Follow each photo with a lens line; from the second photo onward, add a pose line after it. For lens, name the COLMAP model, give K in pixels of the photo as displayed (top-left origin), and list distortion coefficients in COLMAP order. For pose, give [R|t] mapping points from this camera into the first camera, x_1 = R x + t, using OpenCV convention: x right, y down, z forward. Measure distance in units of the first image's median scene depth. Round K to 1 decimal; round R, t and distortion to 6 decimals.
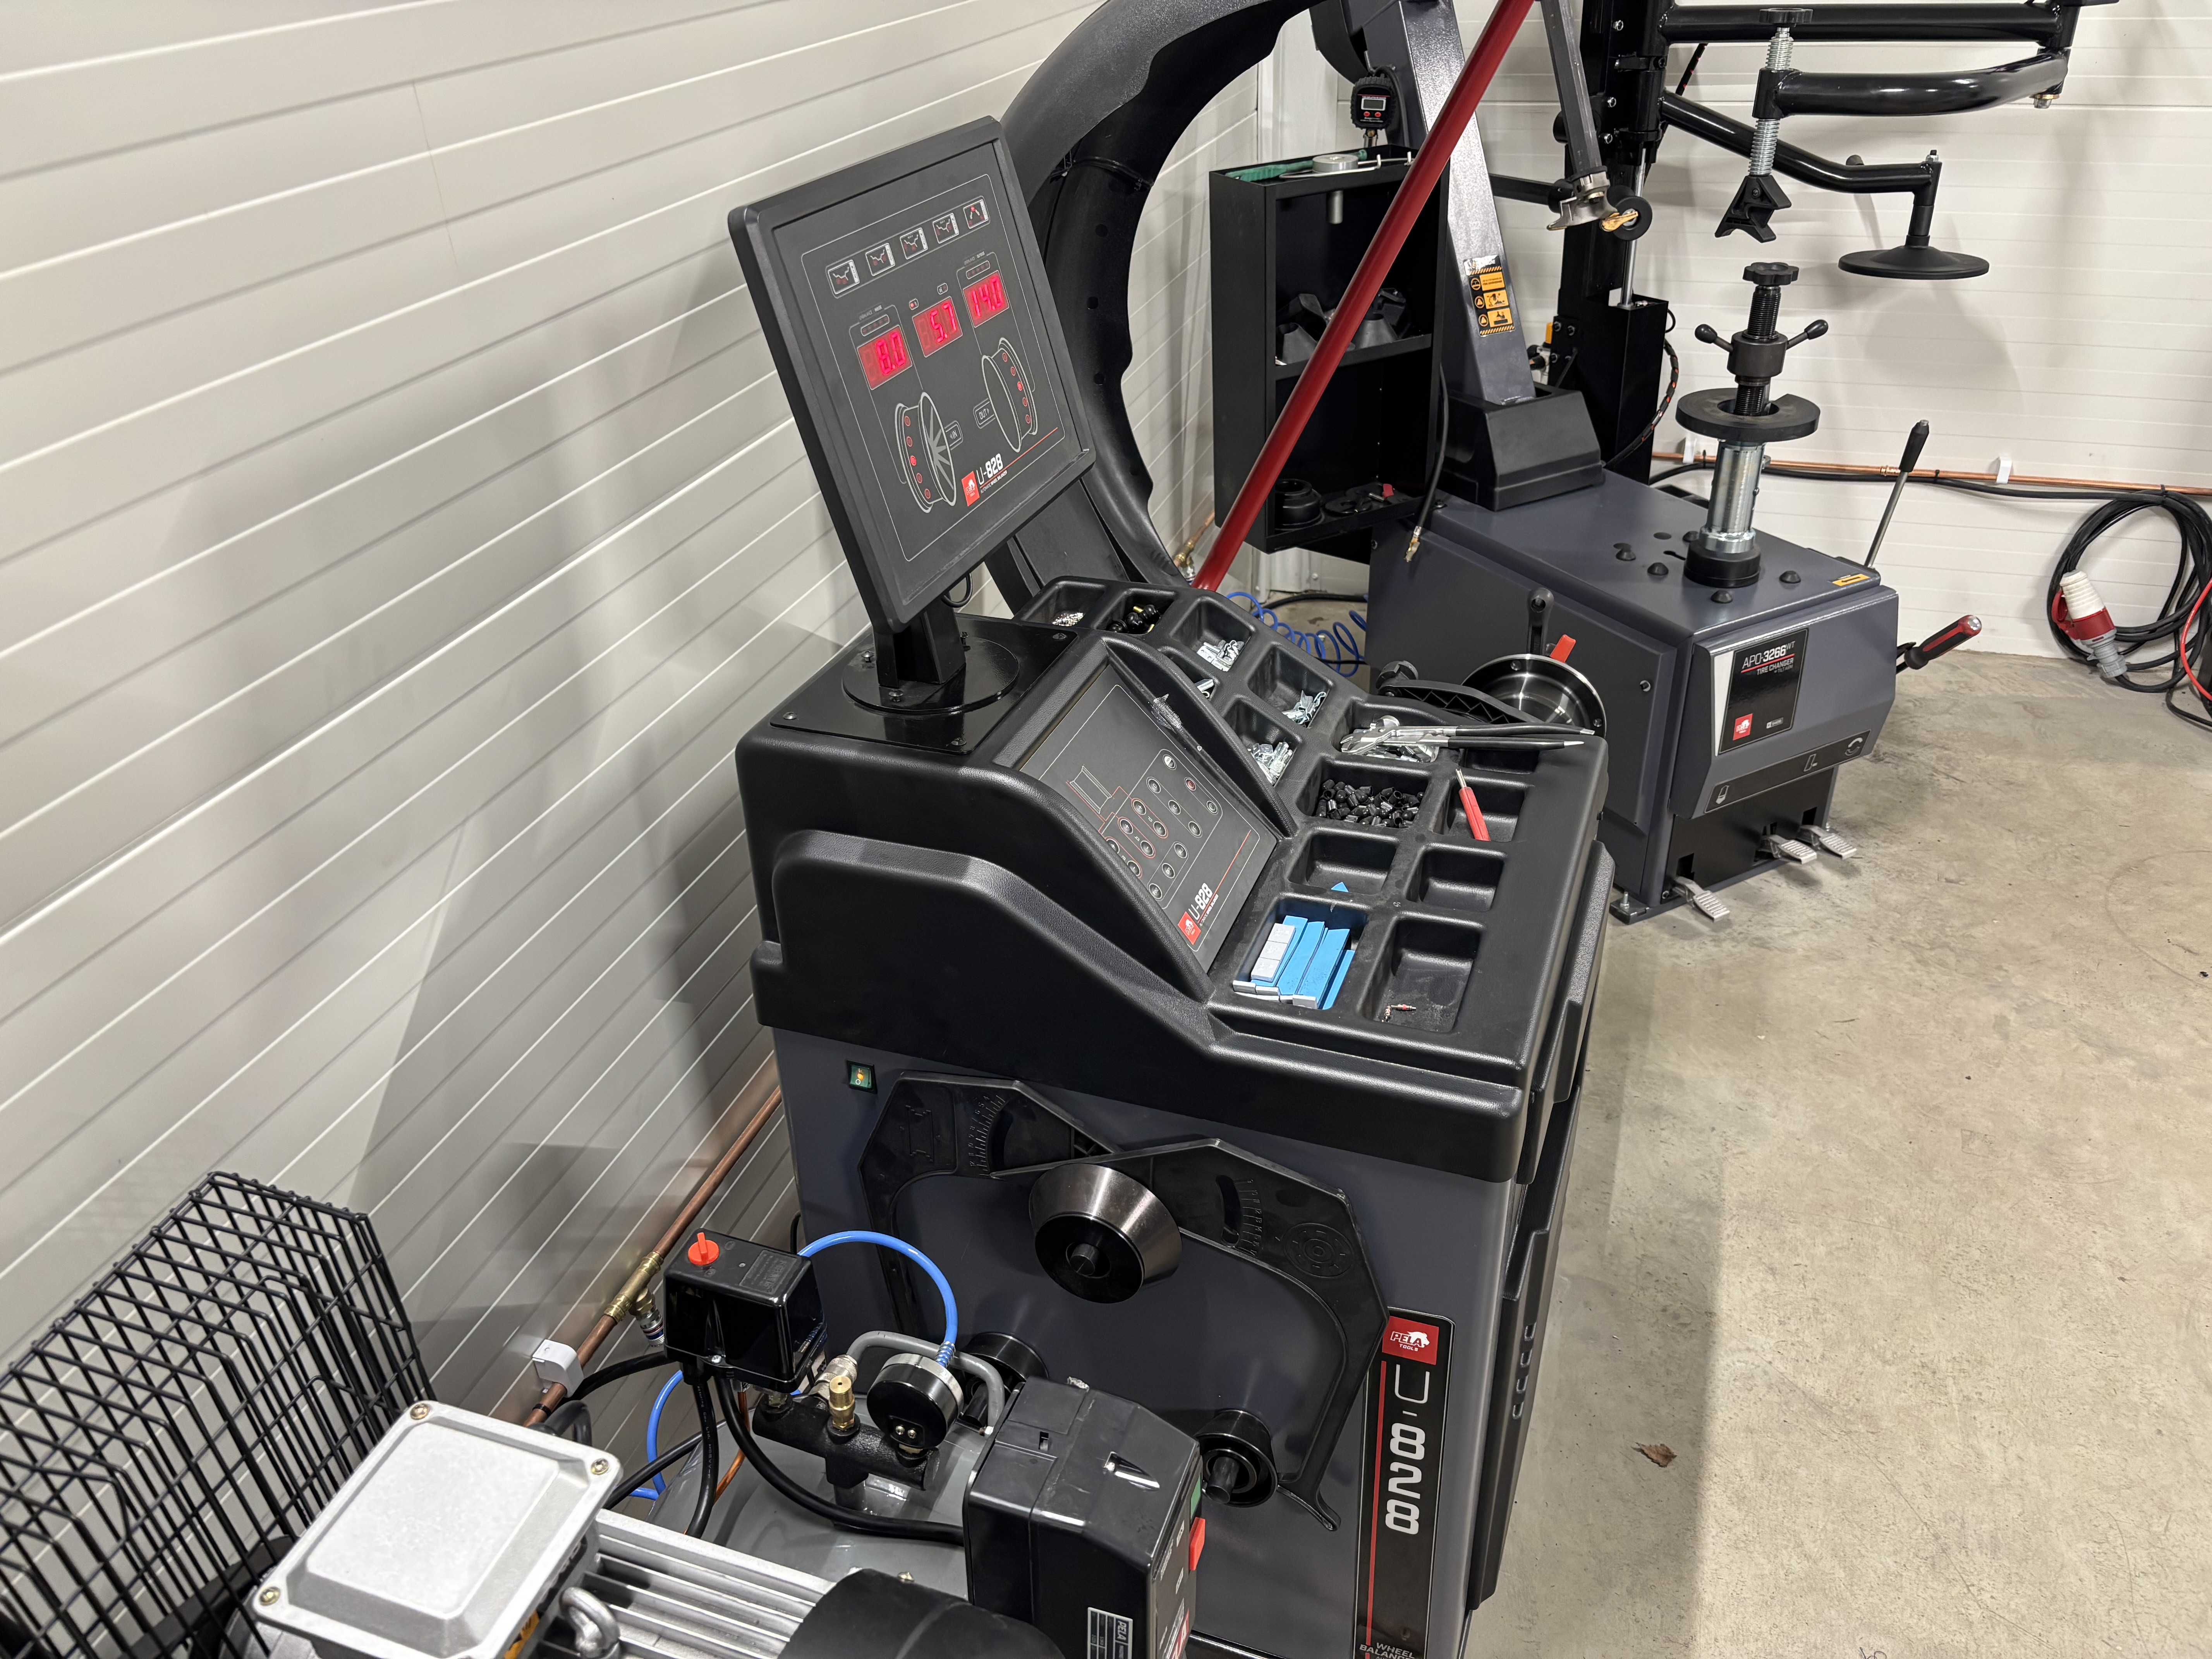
lens RADIAL K [[1677.5, 0, 1108.6], [0, 1677.5, 819.7], [0, 0, 1]] dist [0.055186, -0.066924]
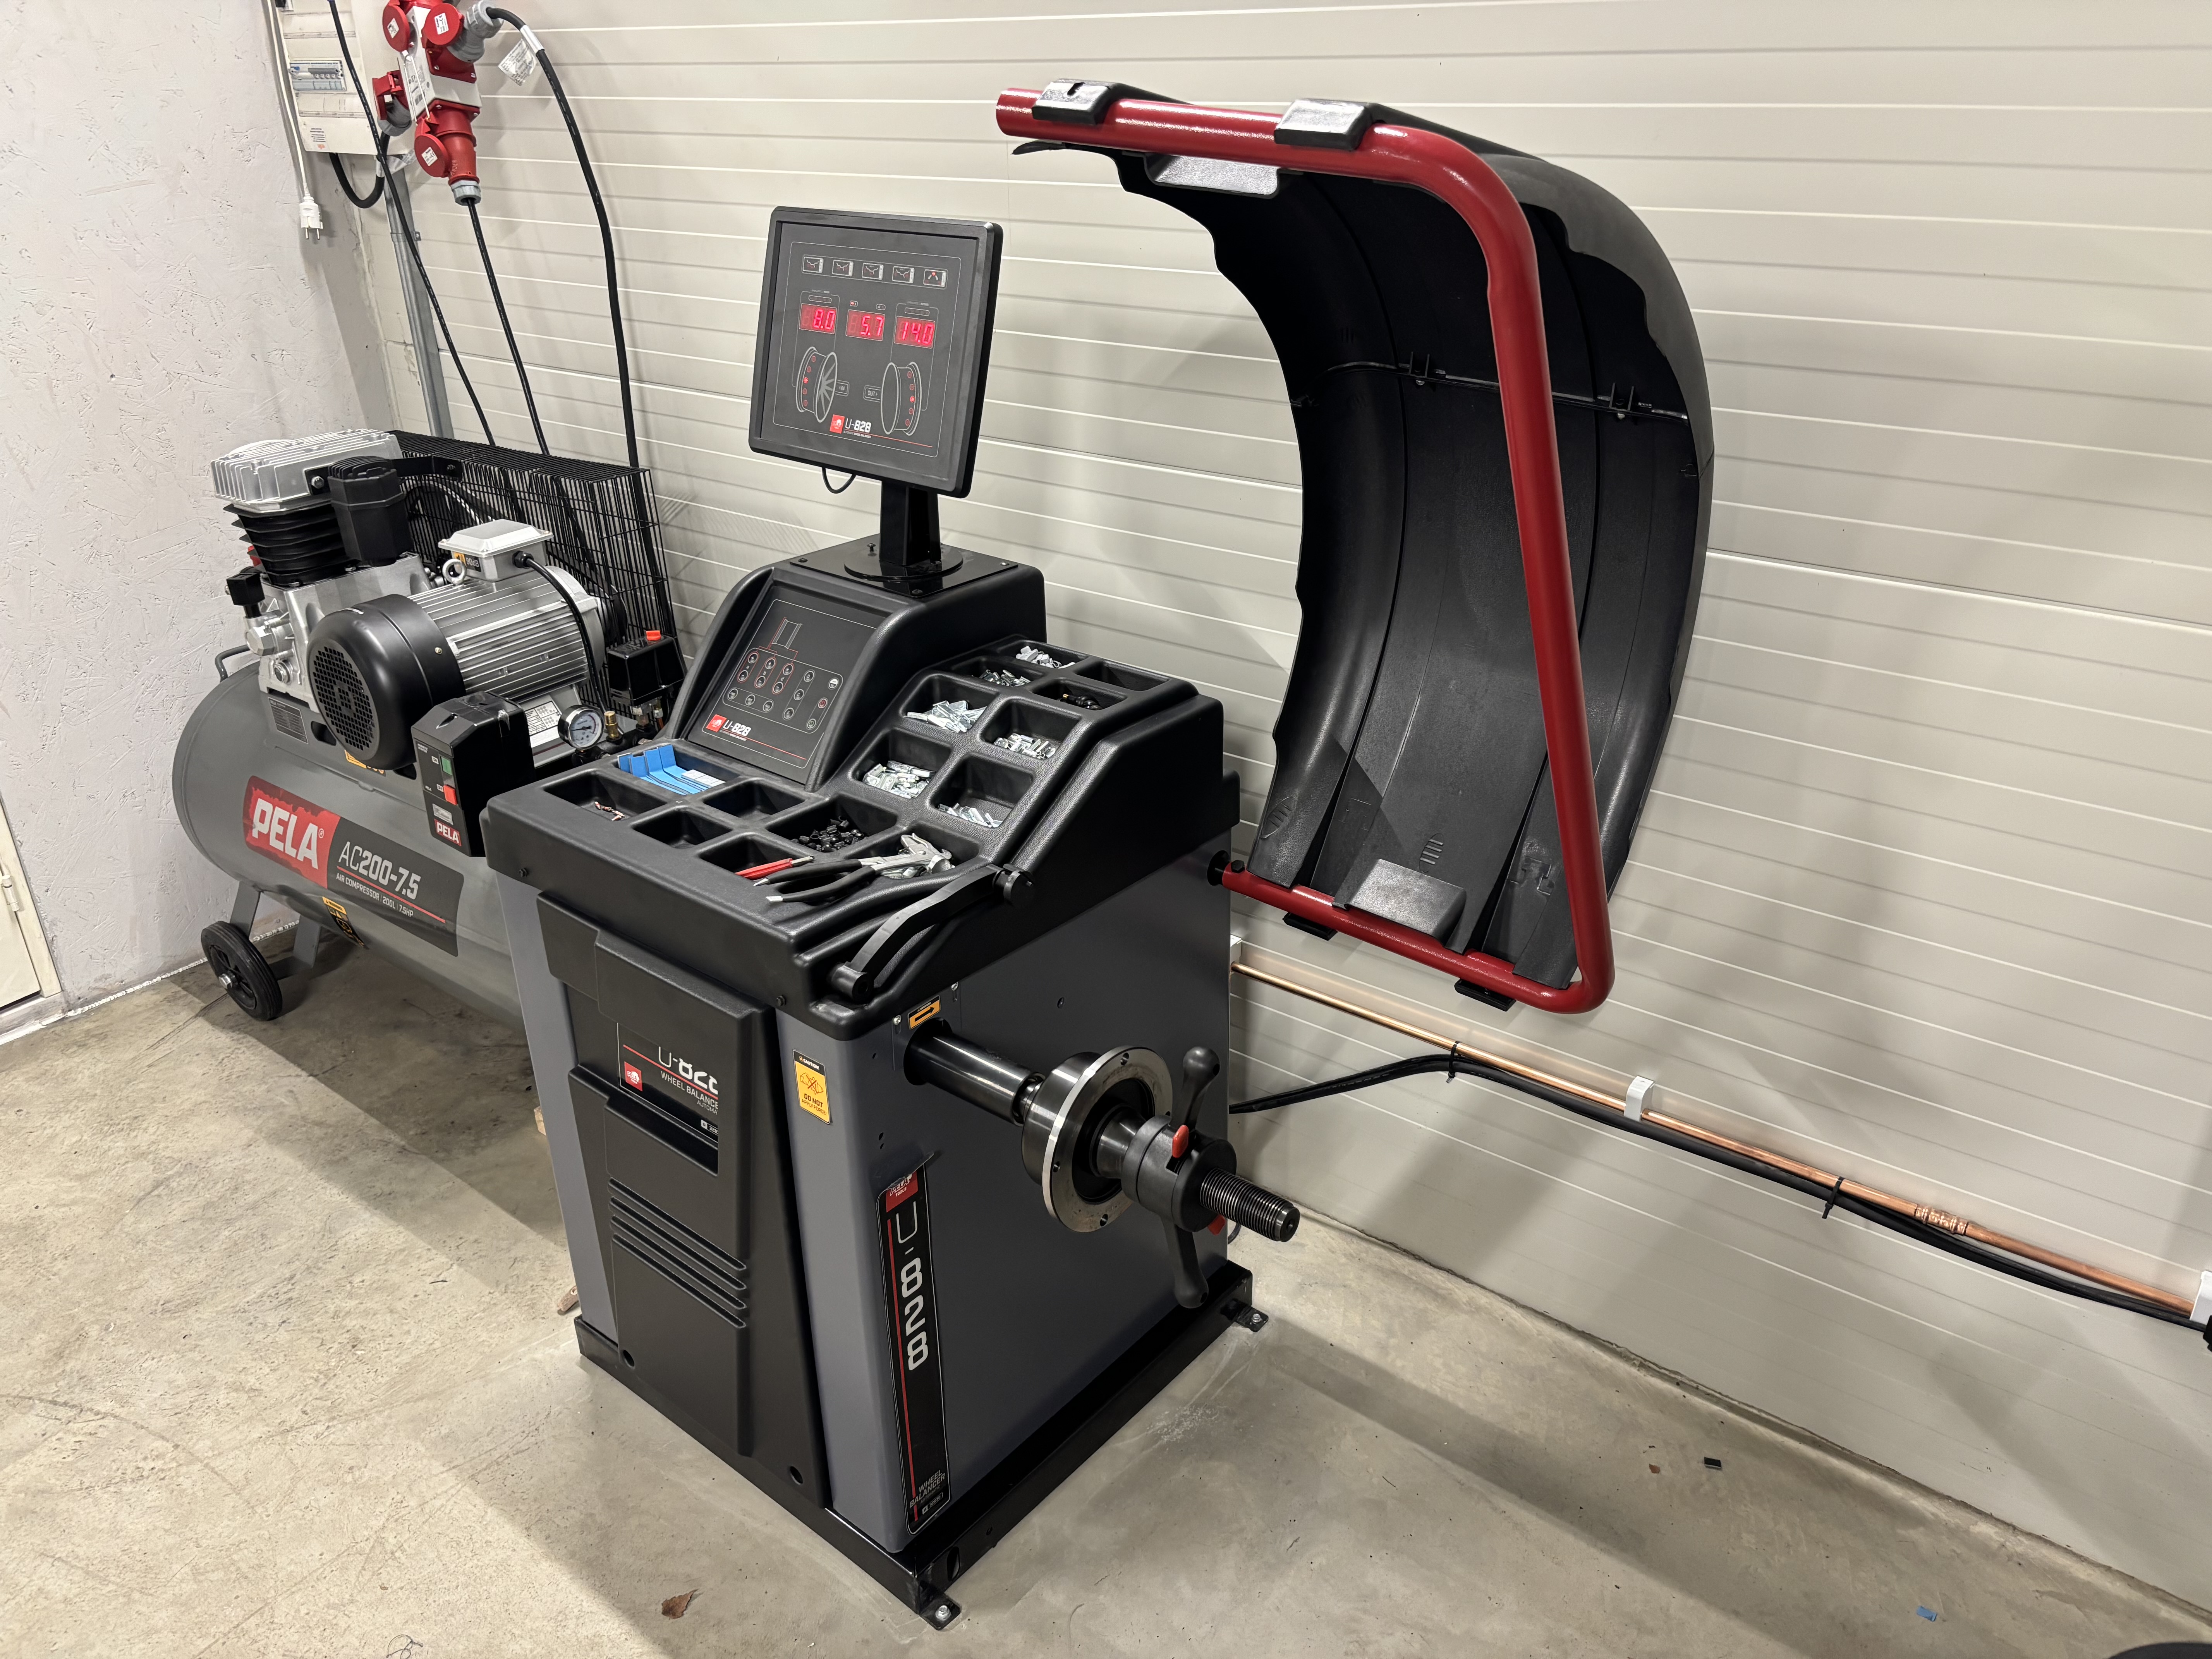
lens RADIAL K [[1655.4, 0, 1106.9], [0, 1655.4, 831.0], [0, 0, 1]] dist [0.100104, -0.114992]
pose [[-0.333607, 0.443711, -0.831761, 0.627578], [-0.459983, 0.693531, 0.554464, -0.442012], [0.822874, 0.567569, -0.027268, 0.709256]]
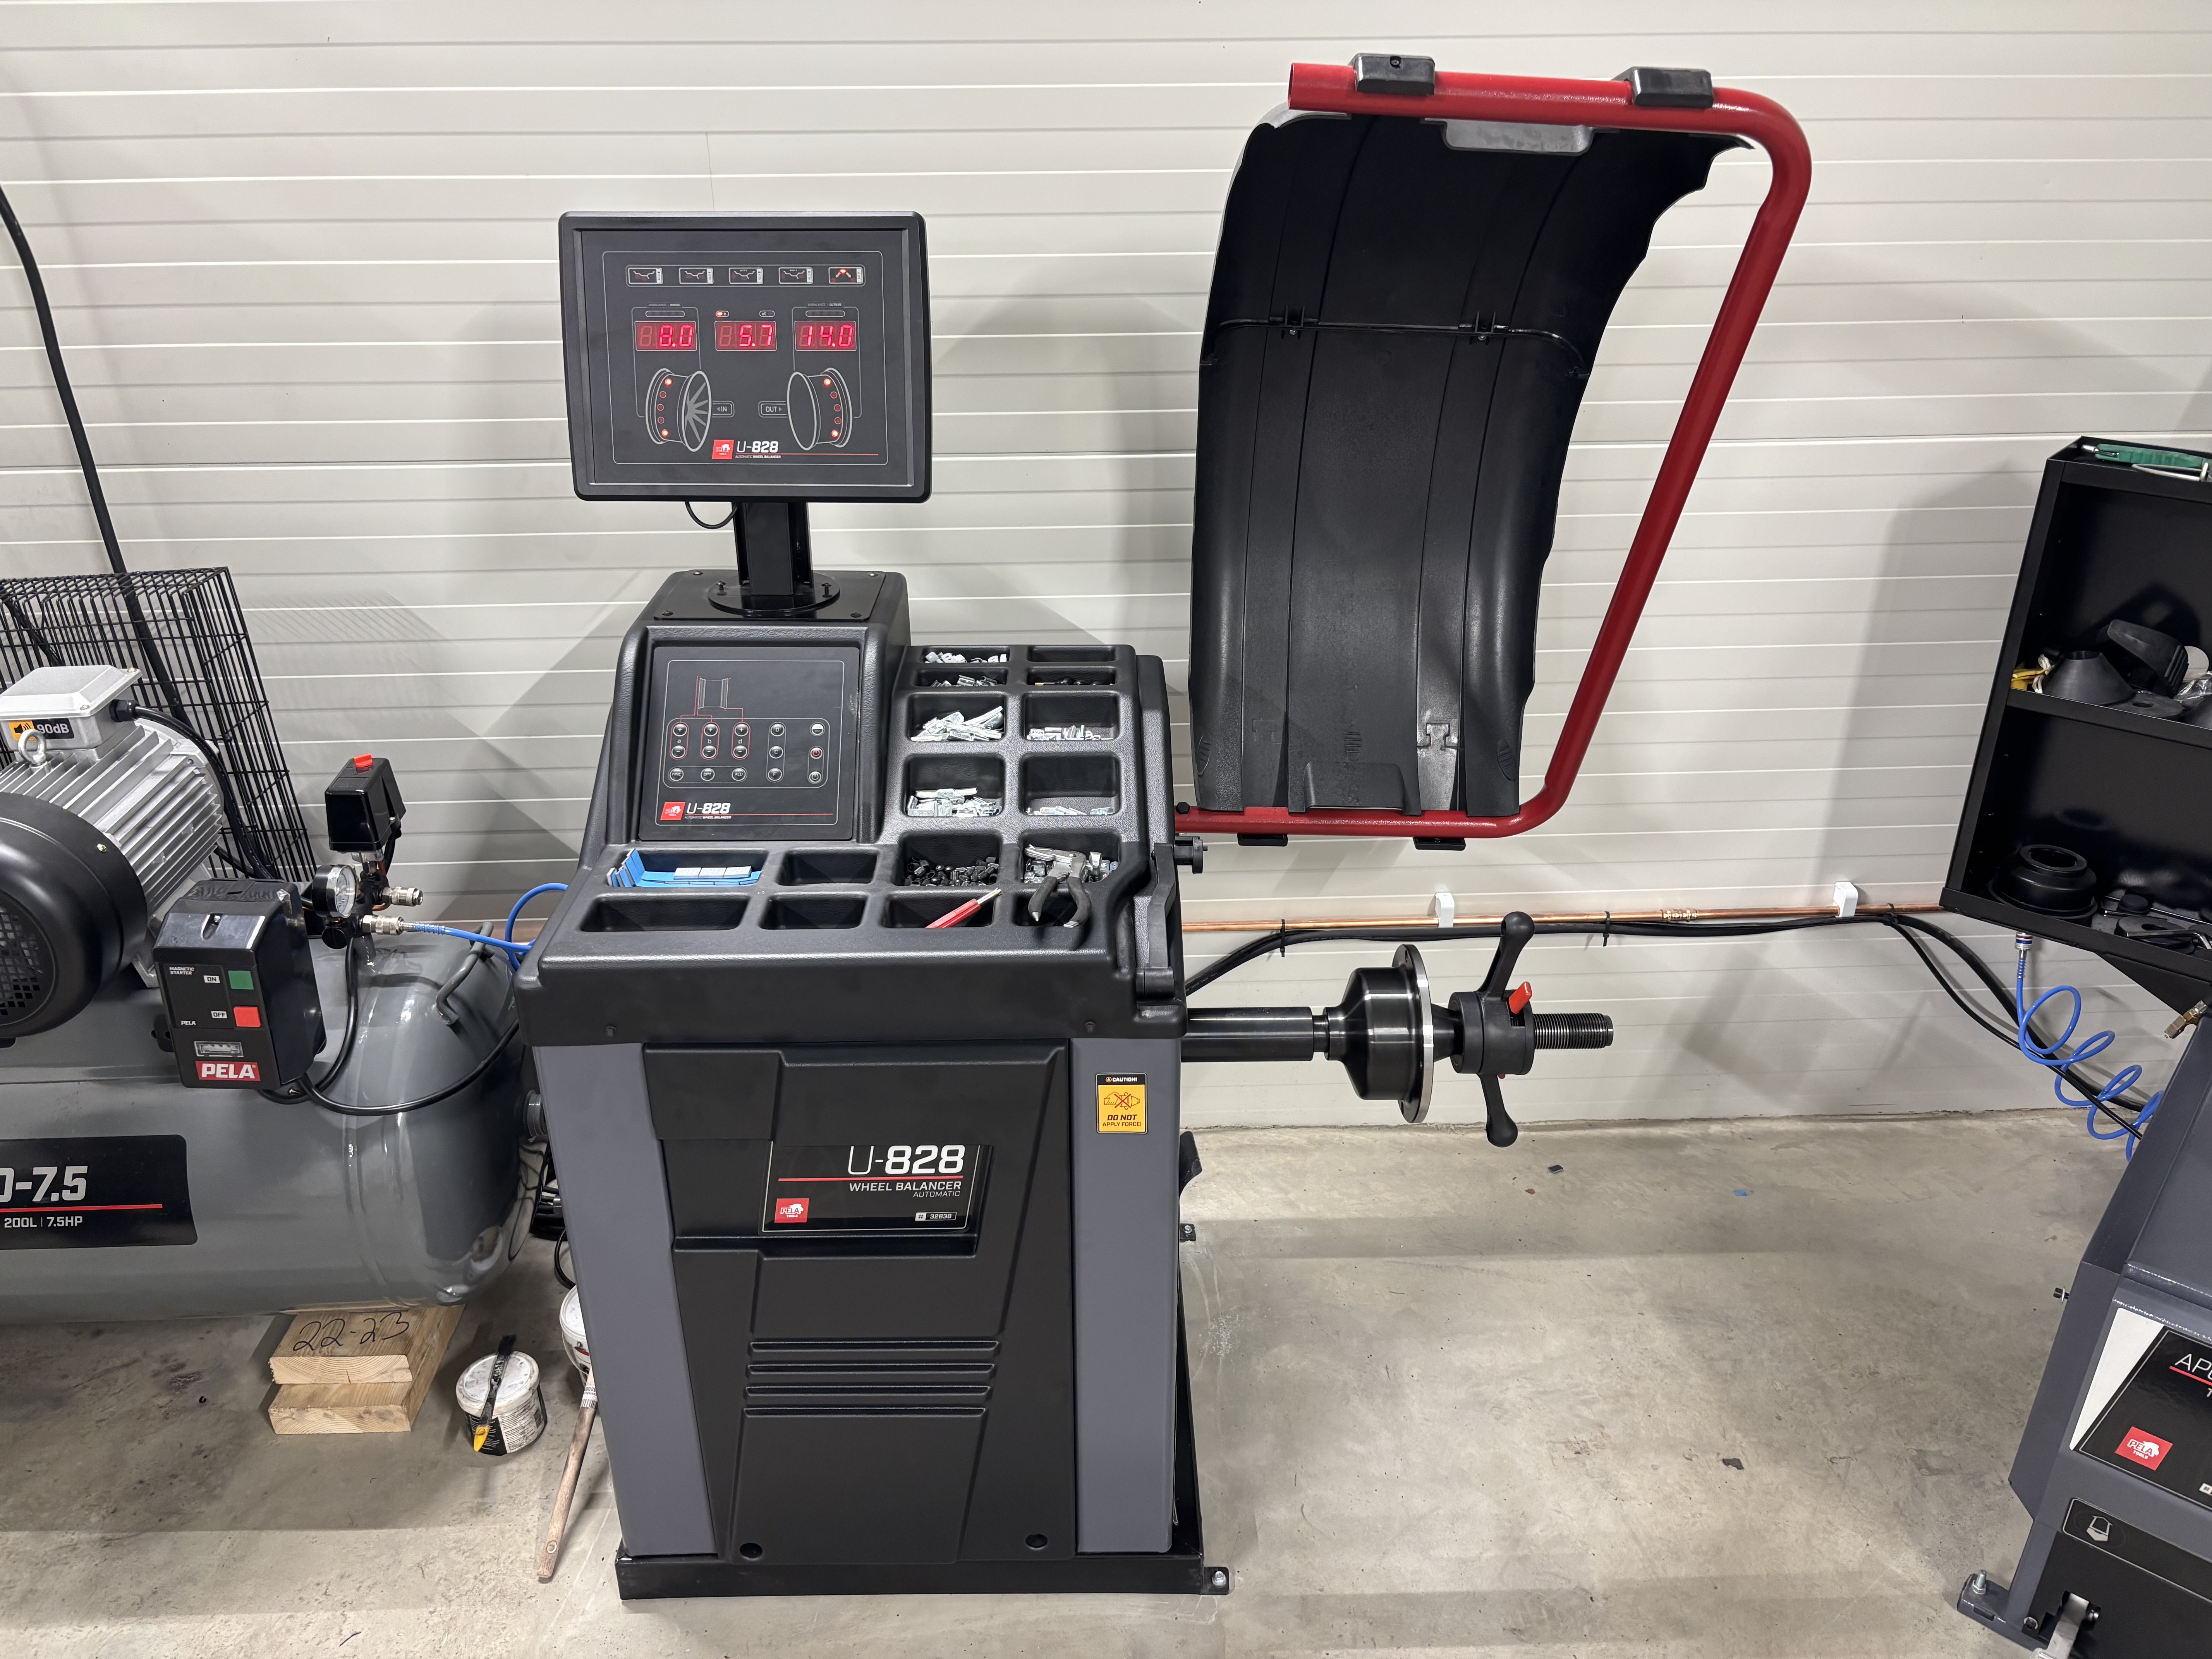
lens RADIAL K [[1671.0, 0, 1098.9], [0, 1671.0, 839.8], [0, 0, 1]] dist [0.060098, -0.071448]
pose [[0.355516, 0.443699, -0.822642, 0.641029], [-0.488429, 0.838599, 0.241224, -0.201301], [0.796897, 0.316044, 0.514851, 0.305980]]
